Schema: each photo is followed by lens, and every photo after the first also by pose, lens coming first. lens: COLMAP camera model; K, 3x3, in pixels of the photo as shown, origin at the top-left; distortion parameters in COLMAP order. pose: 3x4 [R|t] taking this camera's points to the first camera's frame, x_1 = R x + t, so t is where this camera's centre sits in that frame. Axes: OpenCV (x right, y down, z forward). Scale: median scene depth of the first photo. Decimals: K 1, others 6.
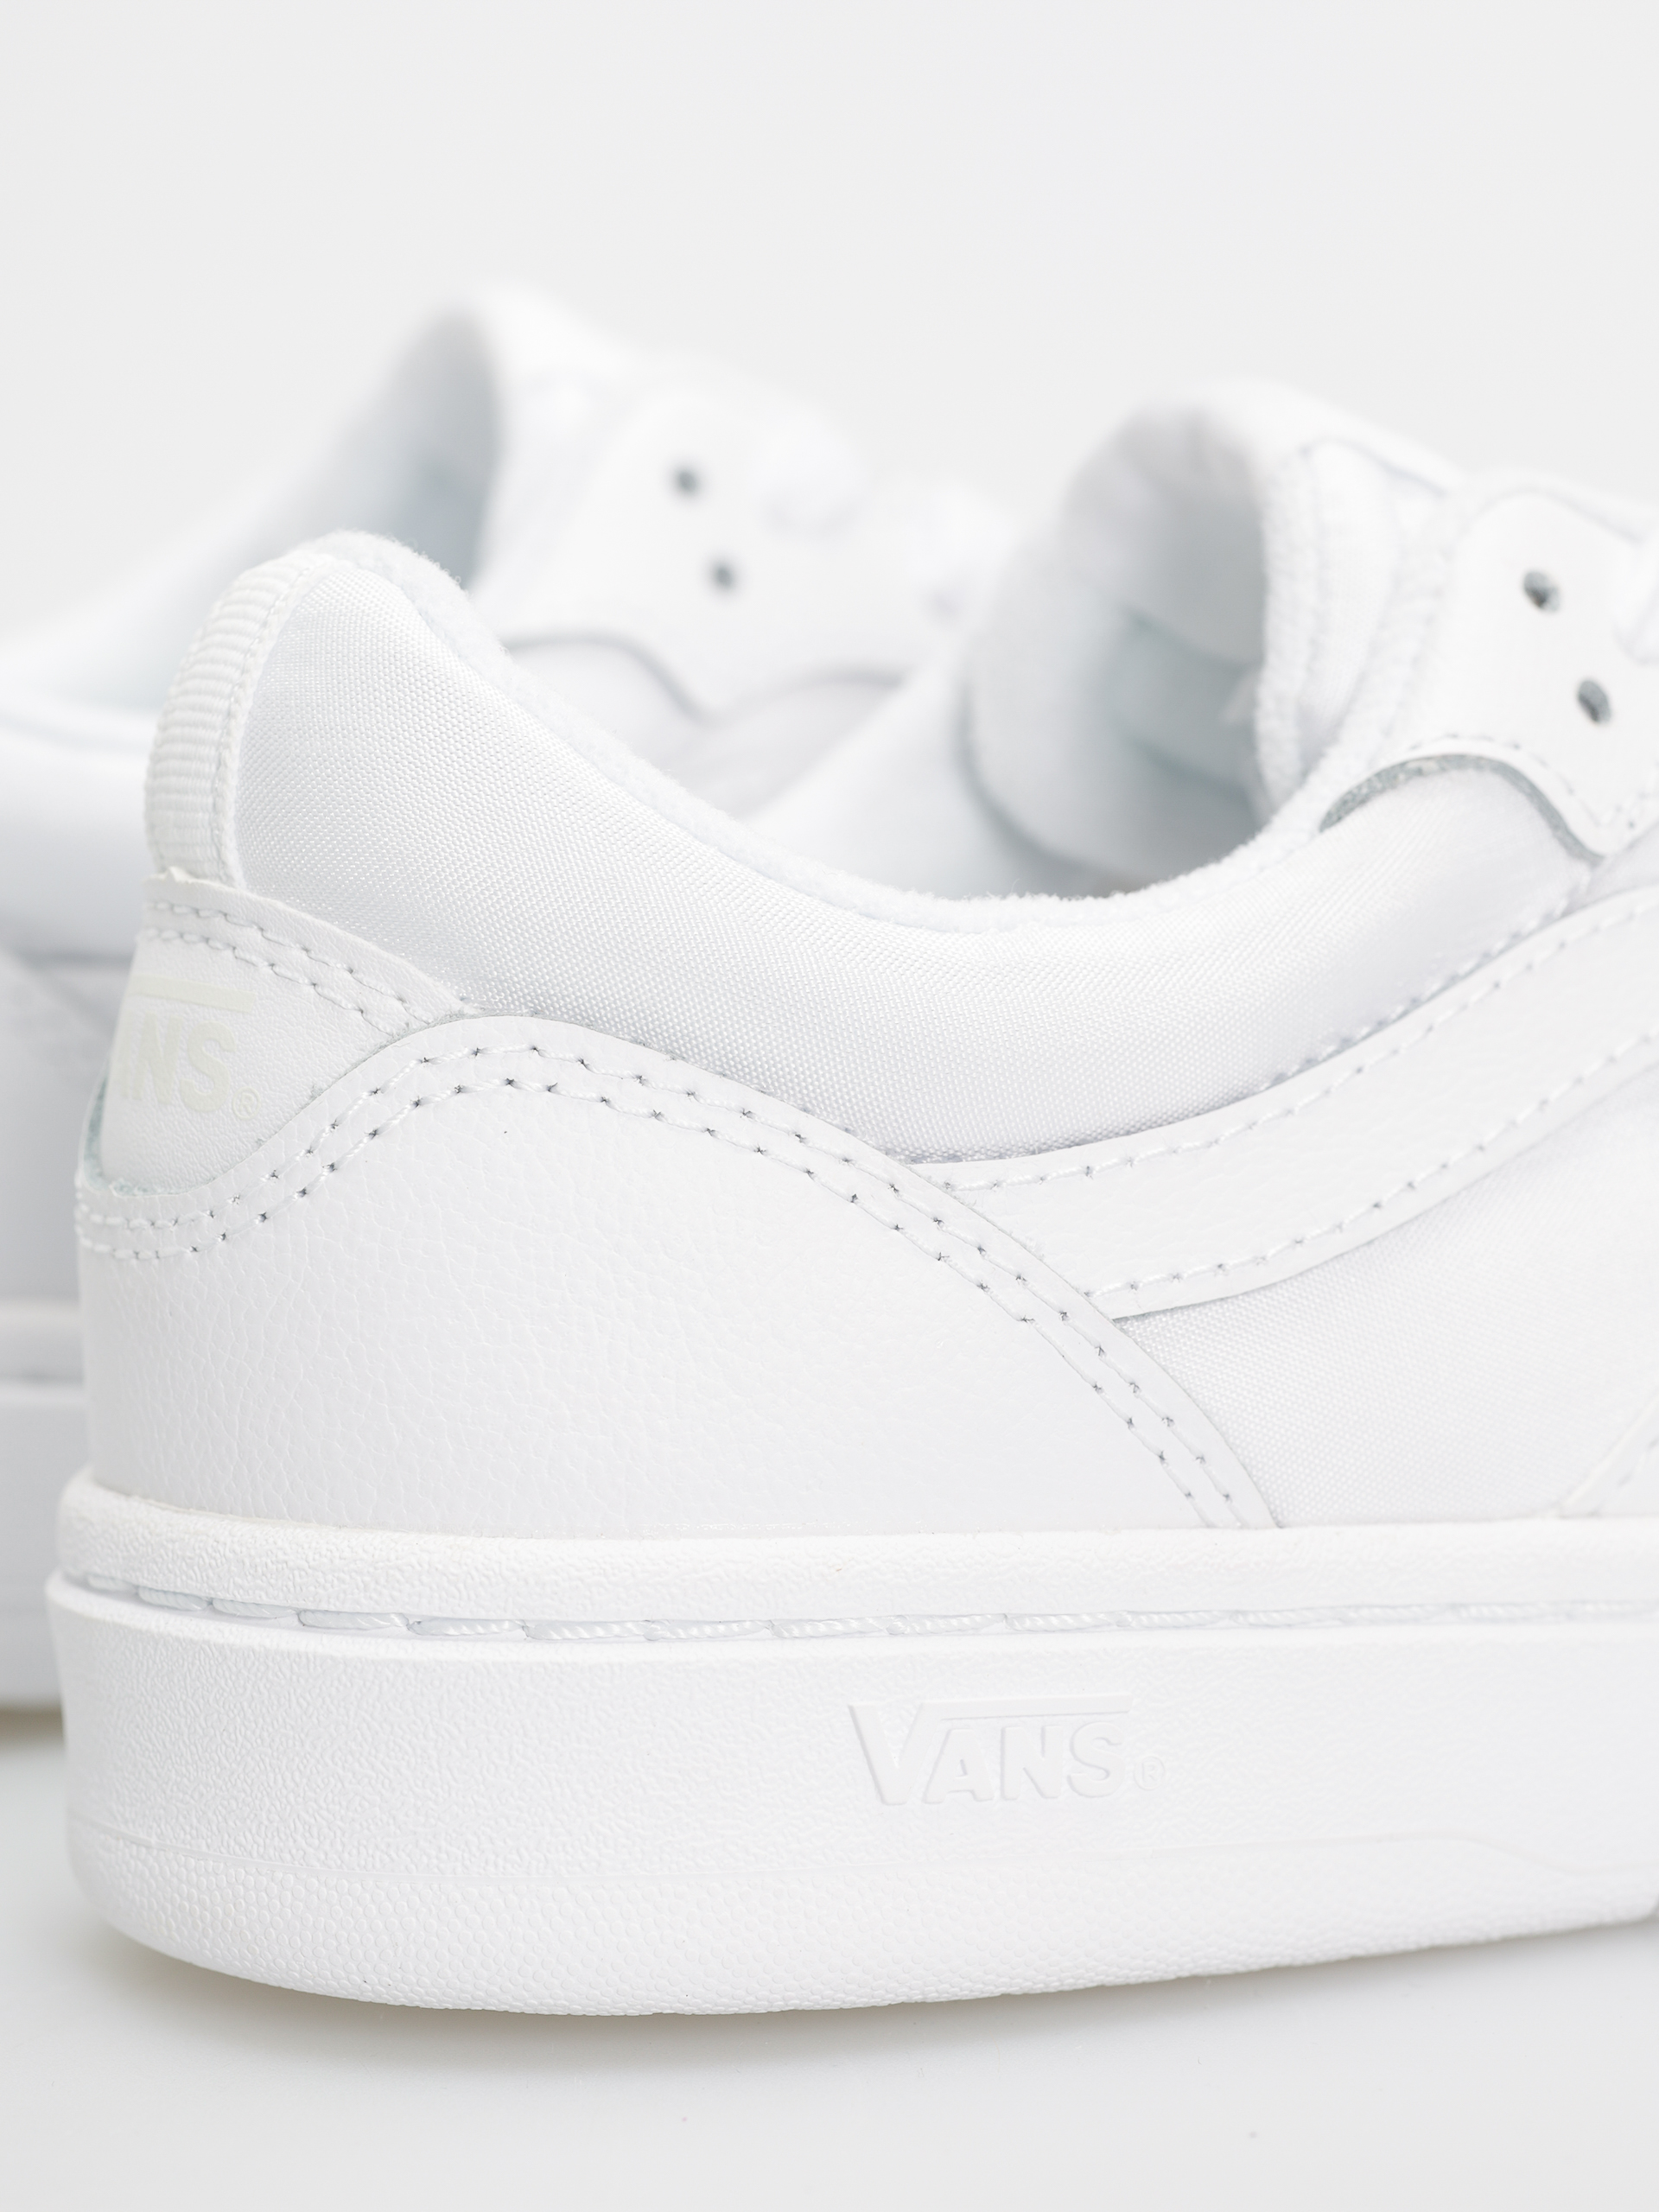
lens RADIAL K [[6721.1, 0, 829.5], [0, 6721.1, 1106.0], [0, 0, 1]] dist [-0.094265, 0.059871]
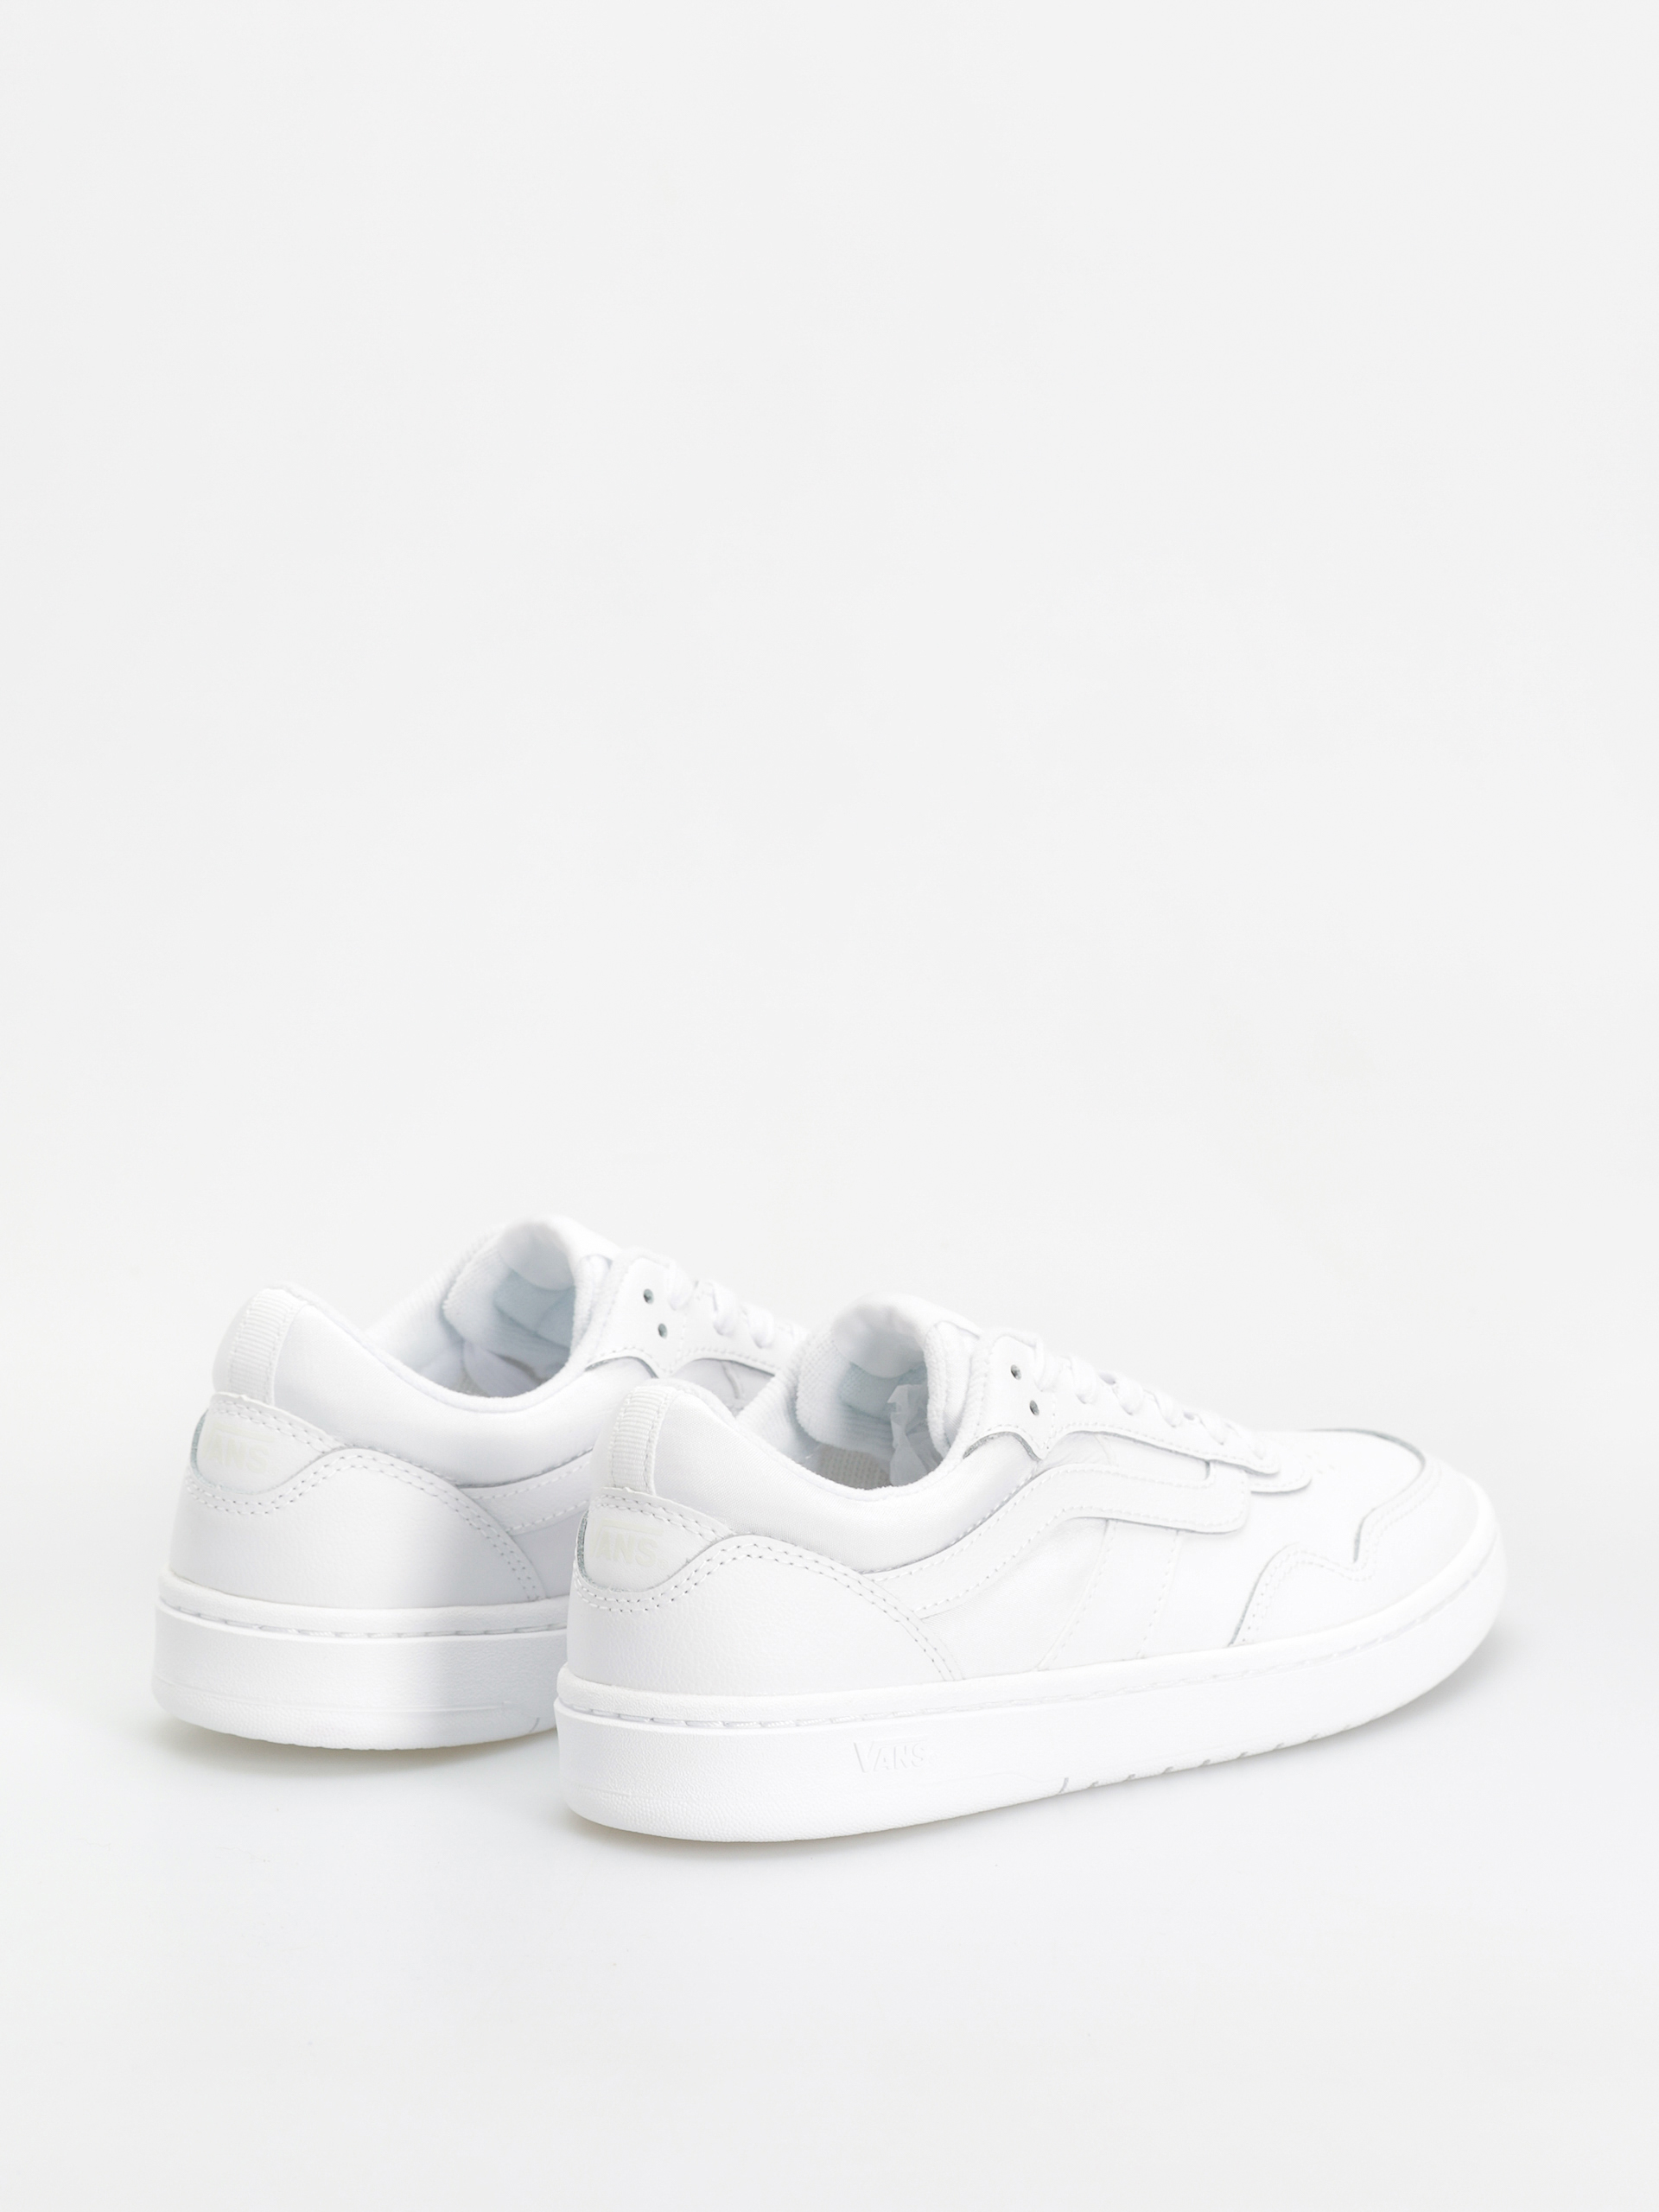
lens RADIAL K [[5287.2, 0, 829.5], [0, 5287.2, 1106.0], [0, 0, 1]] dist [-0.001514, 0.019885]
pose [[0.968660, -0.016793, 0.247821, -0.622243], [0.018657, 0.999813, -0.005172, -0.201427], [-0.247688, 0.009634, 0.968792, -1.448374]]
